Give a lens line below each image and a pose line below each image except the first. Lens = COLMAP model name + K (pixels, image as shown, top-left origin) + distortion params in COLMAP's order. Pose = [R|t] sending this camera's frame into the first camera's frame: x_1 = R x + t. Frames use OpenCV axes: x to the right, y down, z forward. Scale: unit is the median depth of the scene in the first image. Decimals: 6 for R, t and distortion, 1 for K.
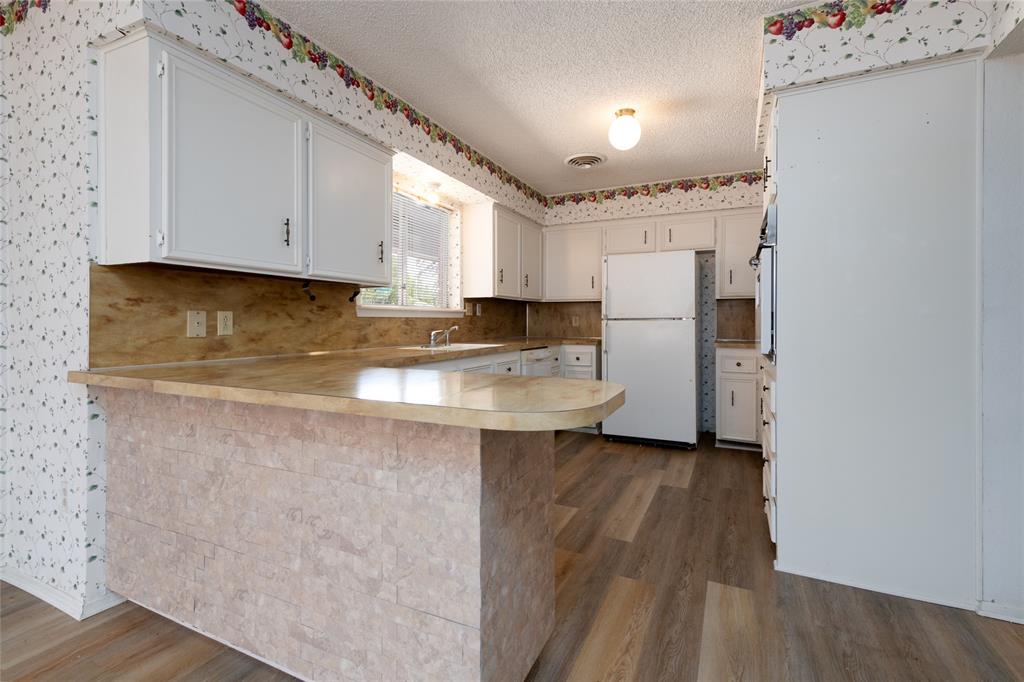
lens RADIAL K [[465.8, 0, 508.9], [0, 465.8, 325.2], [0, 0, 1]] dist [0.014260, -0.000720]
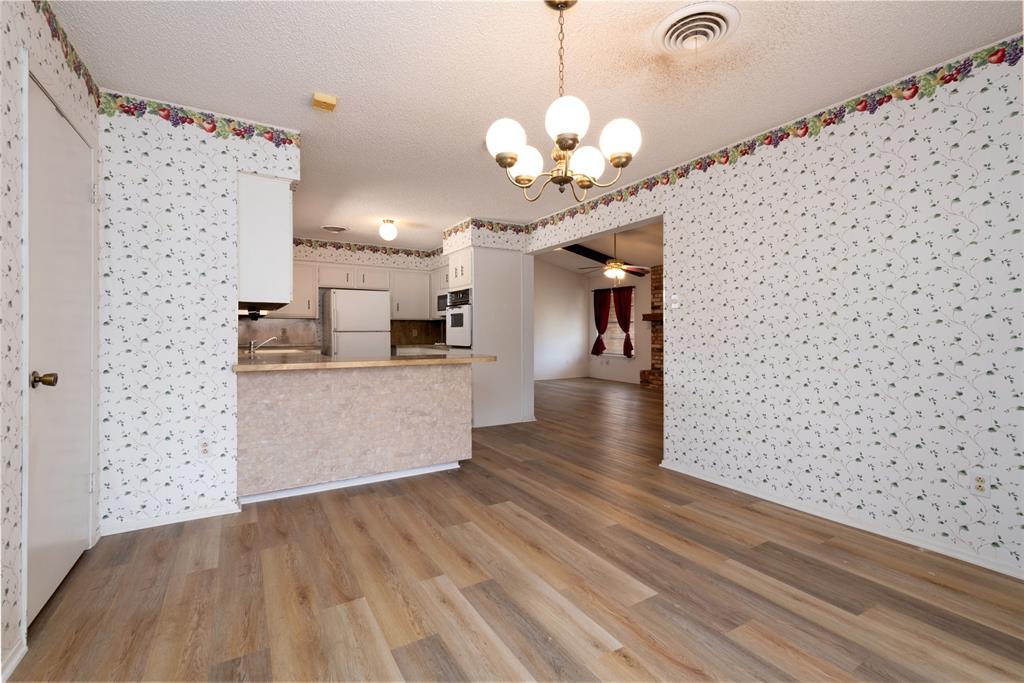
lens RADIAL K [[458.8, 0, 518.6], [0, 458.8, 331.5], [0, 0, 1]] dist [0.016104, -0.000323]
pose [[0.546248, -0.001278, 0.837623, -0.972786], [0.008577, 0.999955, -0.004068, -0.003800], [-0.837580, 0.009406, 0.546234, -0.415654]]
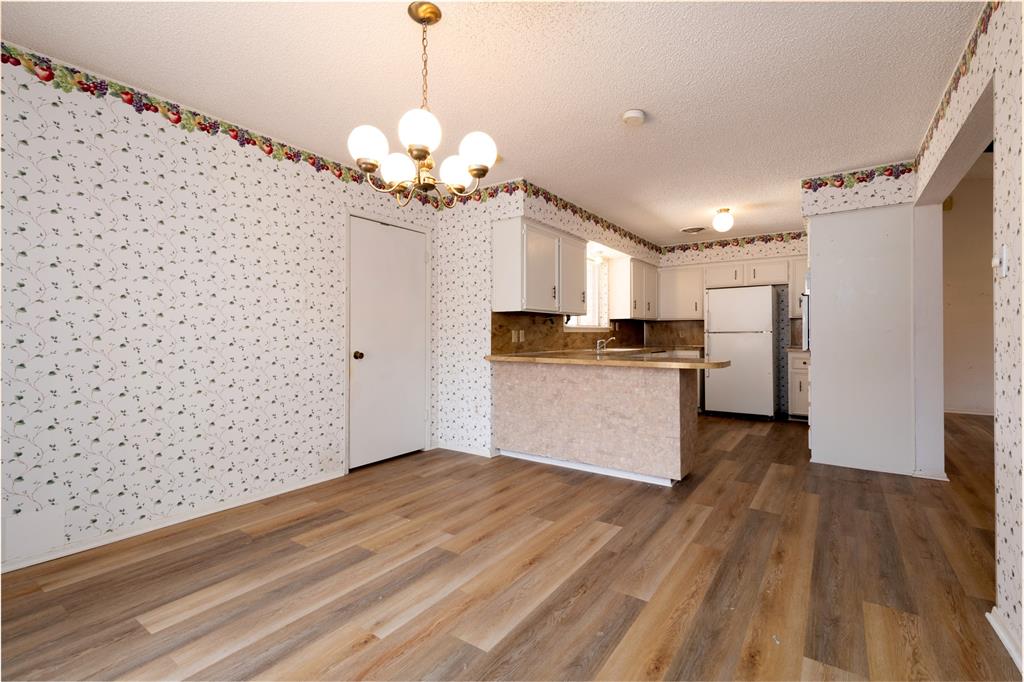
lens RADIAL K [[456.4, 0, 511.7], [0, 456.4, 334.7], [0, 0, 1]] dist [0.017729, -0.000352]
pose [[0.986430, -0.003747, -0.164140, -0.226659], [0.002754, 0.999976, -0.006281, 0.002100], [0.164159, 0.005744, 0.986417, -0.732133]]
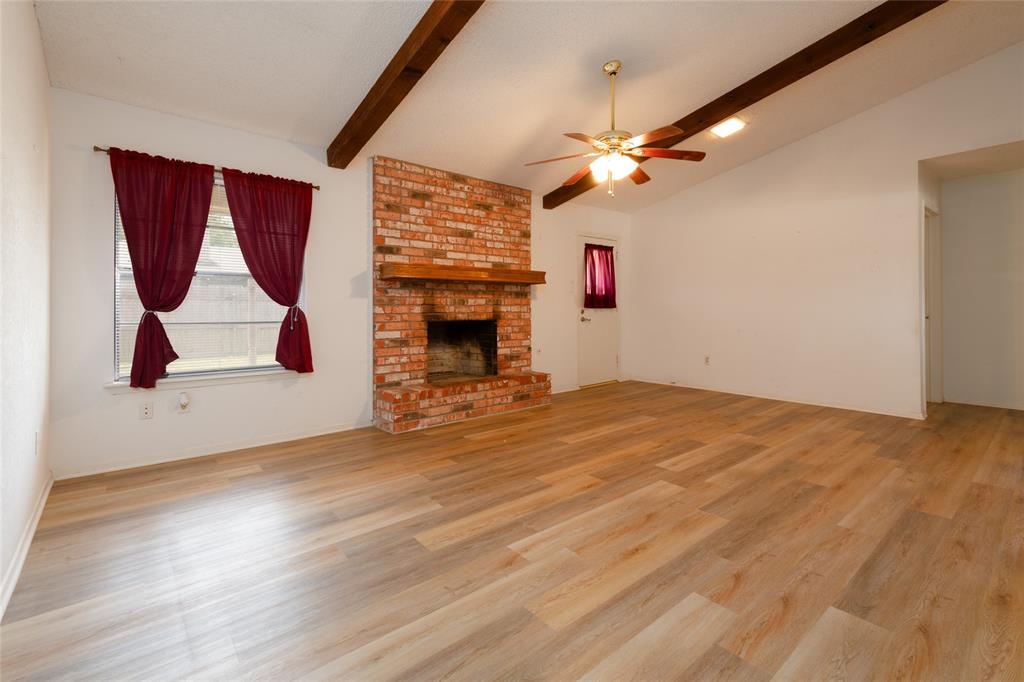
lens RADIAL K [[452.2, 0, 515.7], [0, 452.2, 292.2], [0, 0, 1]] dist [0.014937, 0.000195]
pose [[-0.916113, 0.016037, 0.400599, 1.159237], [0.006867, 0.999681, -0.024316, -0.004490], [-0.400861, -0.019525, -0.915931, 1.566237]]
